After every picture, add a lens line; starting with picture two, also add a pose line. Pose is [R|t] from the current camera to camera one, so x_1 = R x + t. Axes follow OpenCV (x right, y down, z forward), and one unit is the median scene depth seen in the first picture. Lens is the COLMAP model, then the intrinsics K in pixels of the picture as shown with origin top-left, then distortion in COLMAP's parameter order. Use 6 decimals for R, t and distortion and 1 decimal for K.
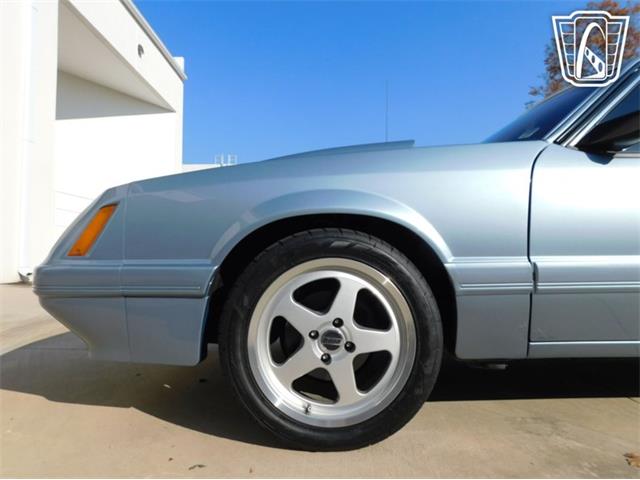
lens RADIAL K [[434.0, 0, 317.2], [0, 434.0, 240.3], [0, 0, 1]] dist [-0.064489, 0.053730]
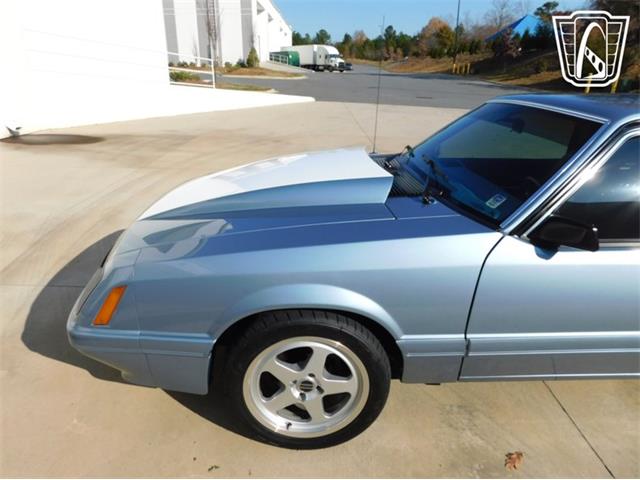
lens RADIAL K [[441.1, 0, 316.4], [0, 441.1, 240.5], [0, 0, 1]] dist [-0.078095, 0.065601]
pose [[0.999926, 0.011446, 0.004078, 0.053802], [-0.012110, 0.911363, 0.411424, -0.724685], [0.000993, -0.411443, 0.911435, -0.040840]]
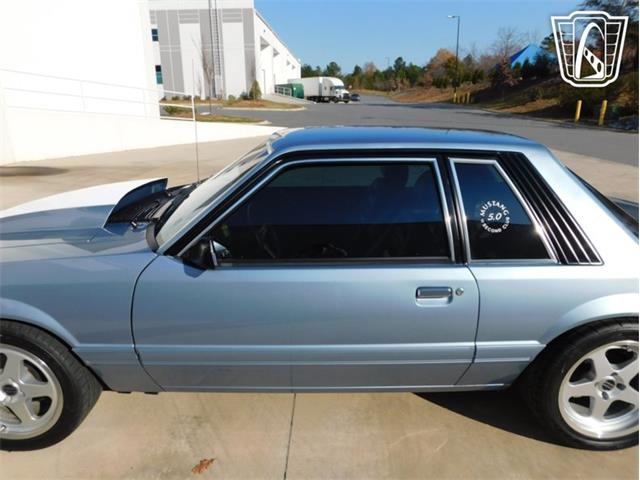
lens RADIAL K [[442.7, 0, 317.4], [0, 442.7, 239.6], [0, 0, 1]] dist [-0.071931, 0.064923]
pose [[0.999399, 0.009171, -0.033431, 1.133258], [0.003101, 0.936861, 0.349688, -0.773200], [0.034528, -0.349581, 0.936270, -0.186641]]
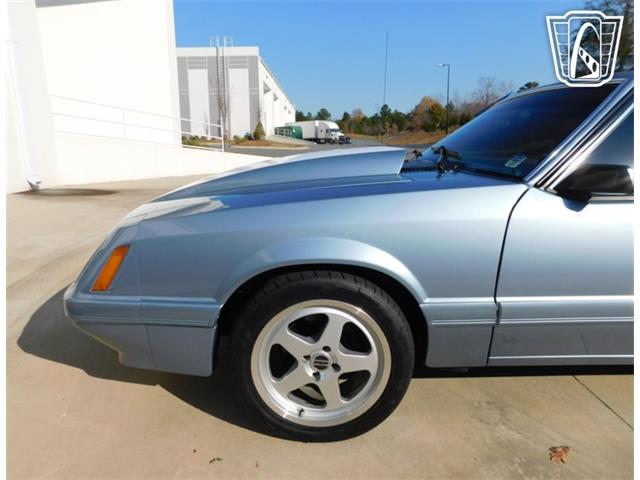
lens RADIAL K [[426.7, 0, 311.0], [0, 426.7, 240.0], [0, 0, 1]] dist [-0.069916, 0.057029]
pose [[0.999875, 0.004922, -0.015016, 0.022290], [-0.000763, 0.964187, 0.265221, -0.405093], [0.015784, -0.265176, 0.964071, -0.044851]]
